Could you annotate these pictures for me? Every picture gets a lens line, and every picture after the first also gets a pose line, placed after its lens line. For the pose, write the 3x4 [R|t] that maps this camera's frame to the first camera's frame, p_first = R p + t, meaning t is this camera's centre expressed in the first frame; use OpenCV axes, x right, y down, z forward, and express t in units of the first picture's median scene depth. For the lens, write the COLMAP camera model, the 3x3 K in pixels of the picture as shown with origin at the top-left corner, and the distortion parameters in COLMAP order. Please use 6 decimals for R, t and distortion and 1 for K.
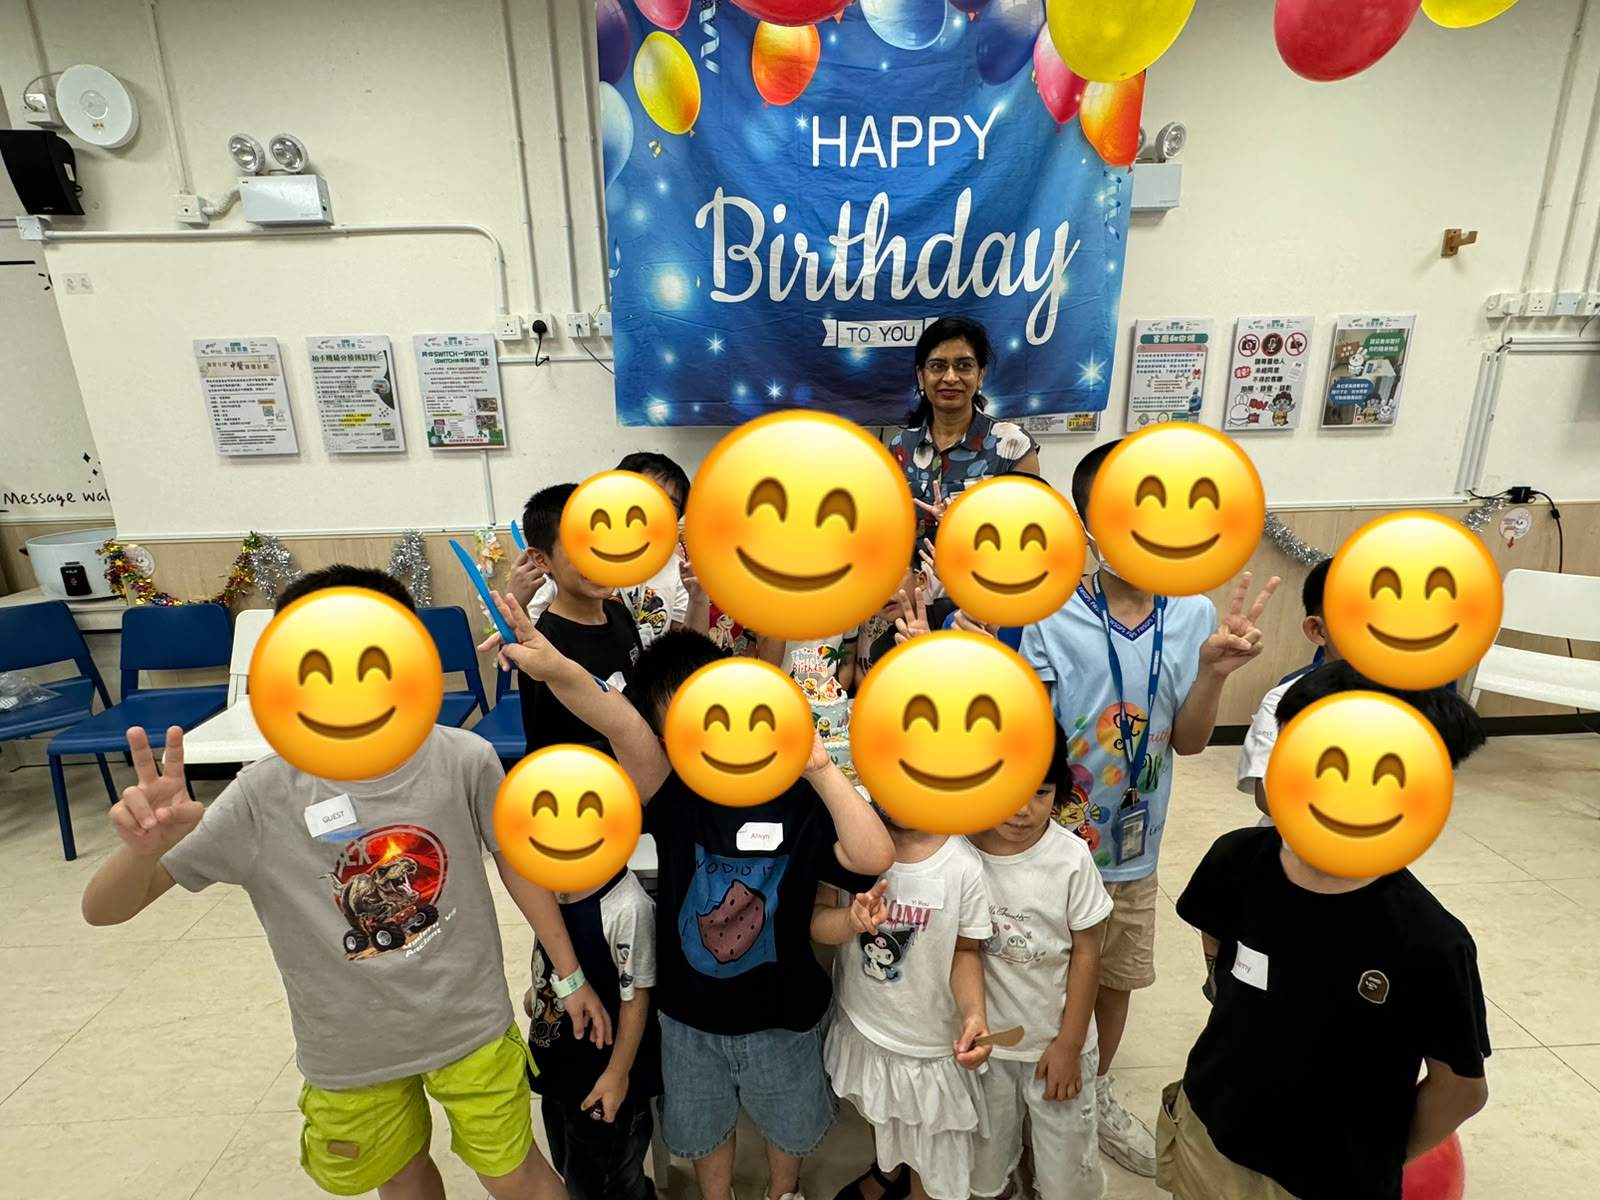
lens RADIAL K [[756.3, 0, 813.3], [0, 756.3, 609.1], [0, 0, 1]] dist [-0.013583, 0.000887]
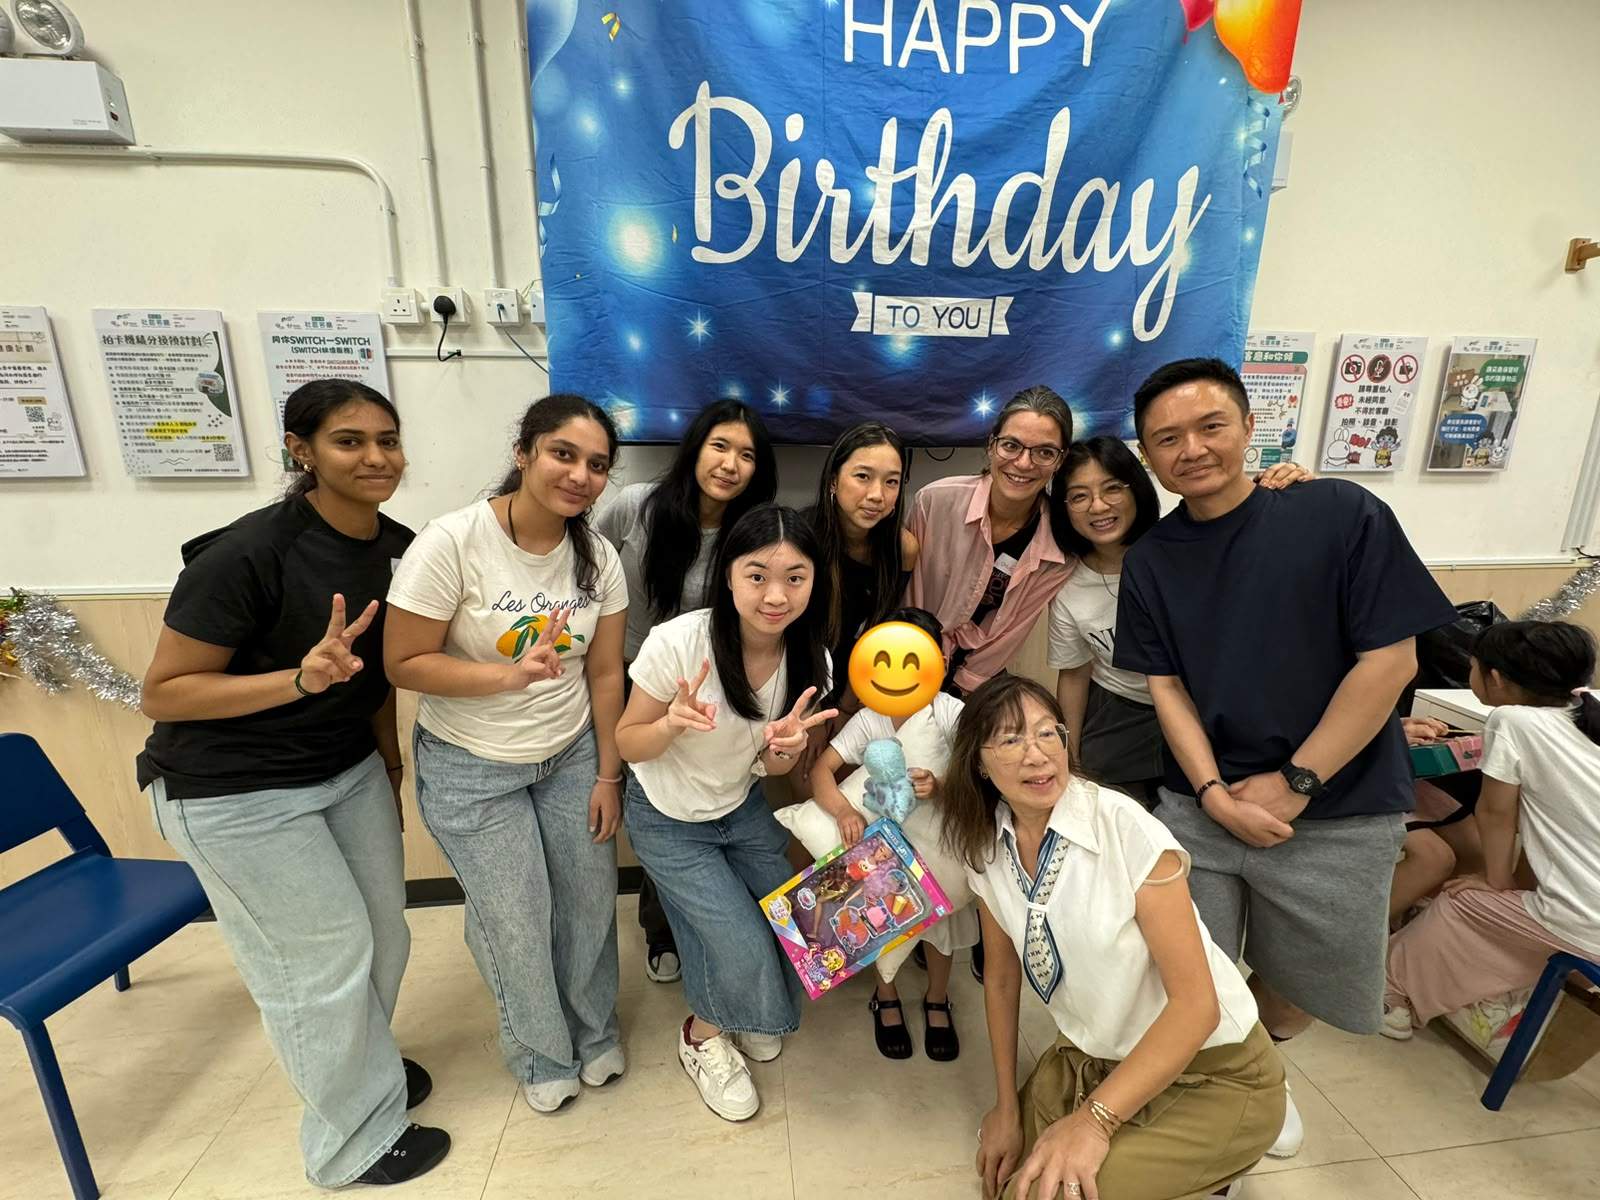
lens RADIAL K [[637.6, 0, 813.0], [0, 637.6, 615.5], [0, 0, 1]] dist [-0.007455, -0.001571]
pose [[0.997179, 0.002765, 0.075006, -0.062575], [0.000745, 0.998907, -0.046729, -0.055559], [-0.075053, 0.046653, 0.996088, 0.405815]]
